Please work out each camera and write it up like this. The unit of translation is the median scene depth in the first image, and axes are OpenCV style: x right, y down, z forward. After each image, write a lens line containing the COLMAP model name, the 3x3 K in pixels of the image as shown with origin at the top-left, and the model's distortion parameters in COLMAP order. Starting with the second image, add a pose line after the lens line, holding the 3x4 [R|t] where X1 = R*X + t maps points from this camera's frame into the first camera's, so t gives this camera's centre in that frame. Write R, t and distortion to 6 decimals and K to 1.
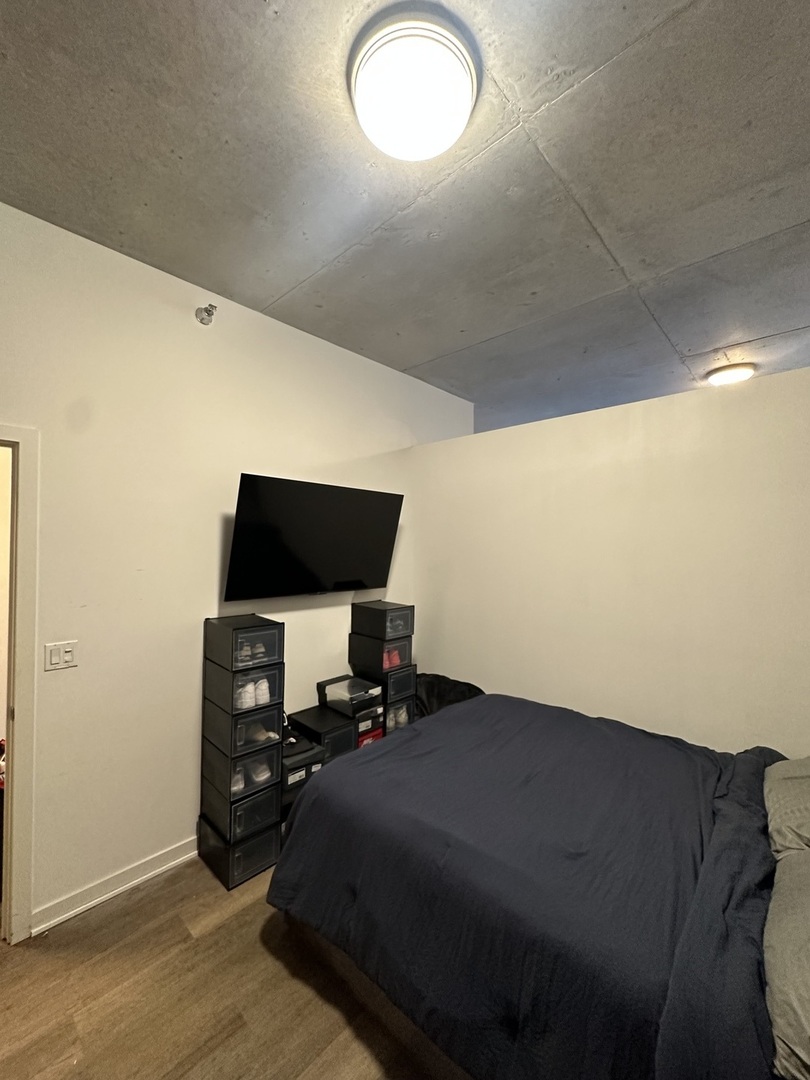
lens RADIAL K [[431.1, 0, 404.6], [0, 431.1, 538.5], [0, 0, 1]] dist [-0.002152, -0.000302]
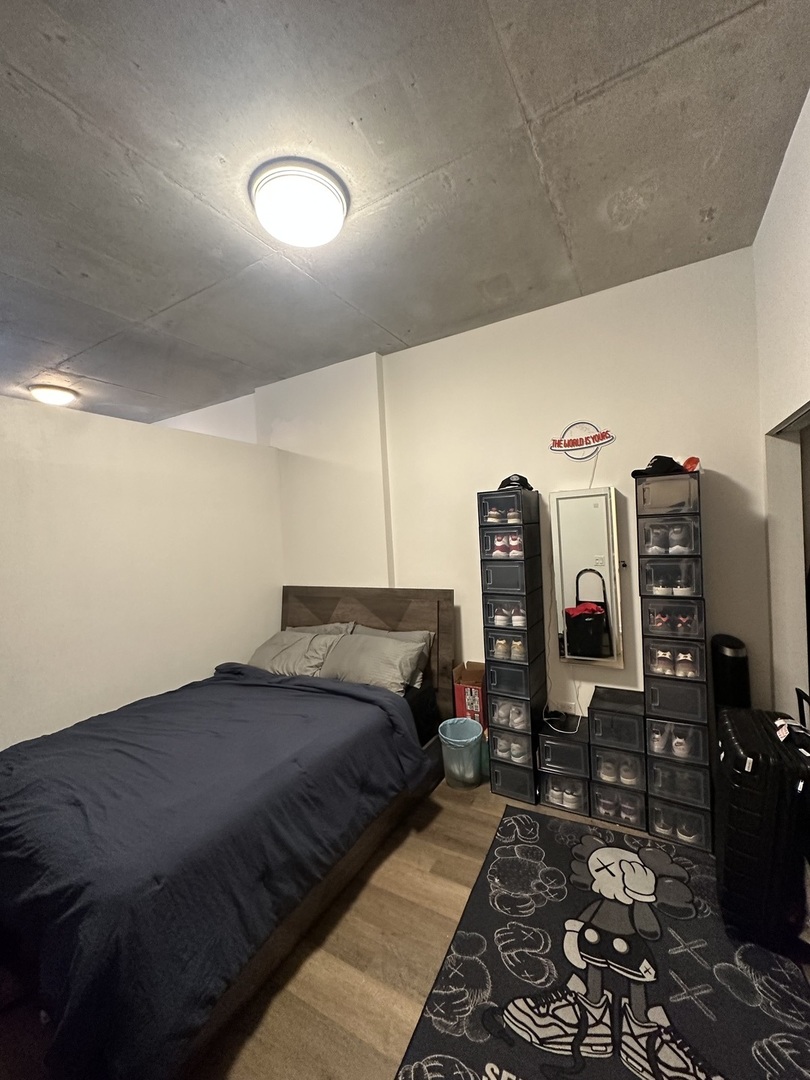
lens RADIAL K [[430.9, 0, 403.4], [0, 430.9, 537.1], [0, 0, 1]] dist [0.001642, 0.000590]
pose [[-0.230888, 0.006927, 0.972956, -0.950036], [0.030382, 0.999538, 0.000093, 0.019556], [-0.972506, 0.029581, -0.230992, 0.706064]]
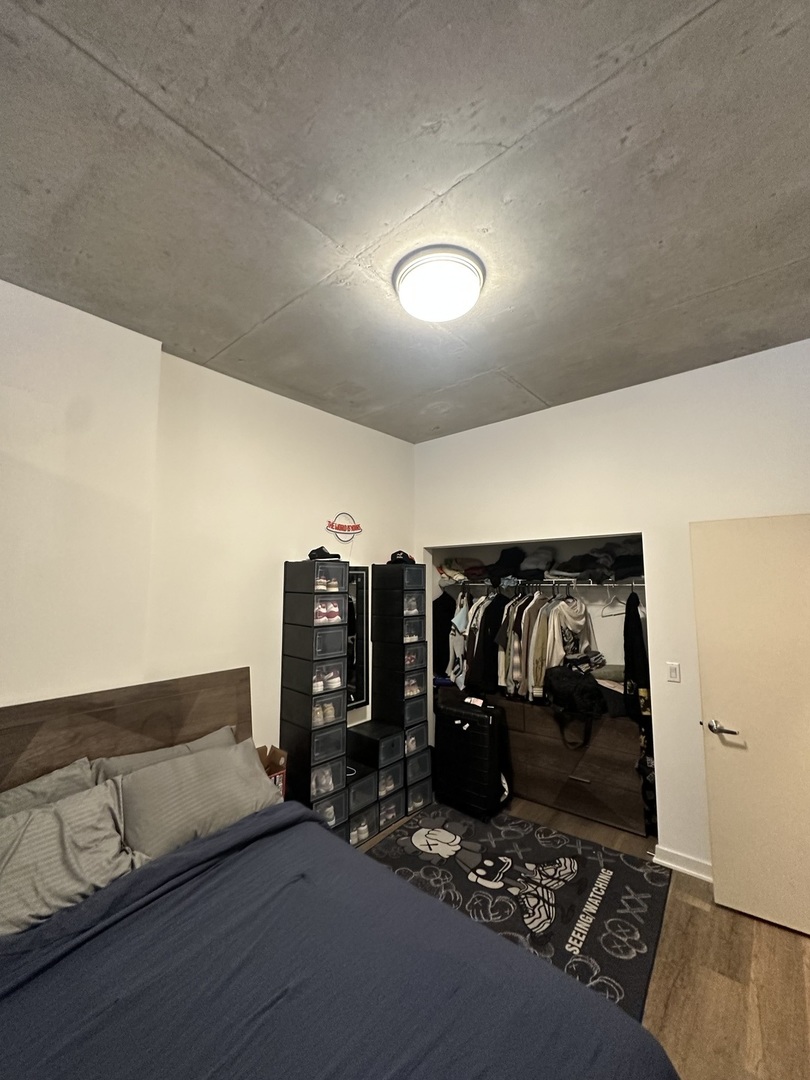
lens RADIAL K [[431.1, 0, 404.6], [0, 431.1, 538.5], [0, 0, 1]] dist [-0.002152, -0.000302]
pose [[-0.998806, 0.006009, -0.048473, 0.144380], [0.011868, 0.992517, -0.121525, -0.011881], [0.047380, -0.121955, -0.991404, 1.595925]]
